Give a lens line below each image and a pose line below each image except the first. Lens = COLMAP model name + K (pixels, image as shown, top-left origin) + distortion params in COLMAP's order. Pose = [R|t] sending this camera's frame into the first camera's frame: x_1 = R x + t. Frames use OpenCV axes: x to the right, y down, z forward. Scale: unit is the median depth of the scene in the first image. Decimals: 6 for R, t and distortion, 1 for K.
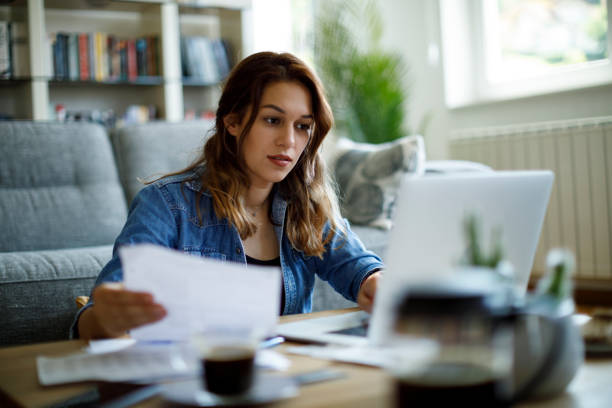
lens RADIAL K [[909.9, 0, 306.0], [0, 909.9, 204.0], [0, 0, 1]] dist [-0.148629, 0.114288]
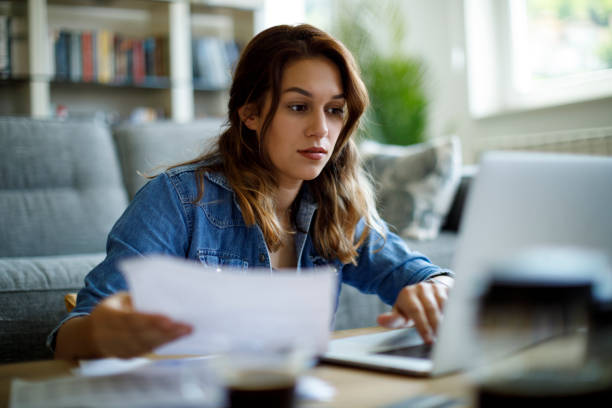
lens RADIAL K [[909.9, 0, 306.0], [0, 909.9, 204.0], [0, 0, 1]] dist [-0.148629, 0.114288]
pose [[0.999927, 0.010382, -0.006151, -0.017410], [-0.010523, 0.999674, -0.023277, 0.014571], [0.005908, 0.023340, 0.999710, 0.099100]]
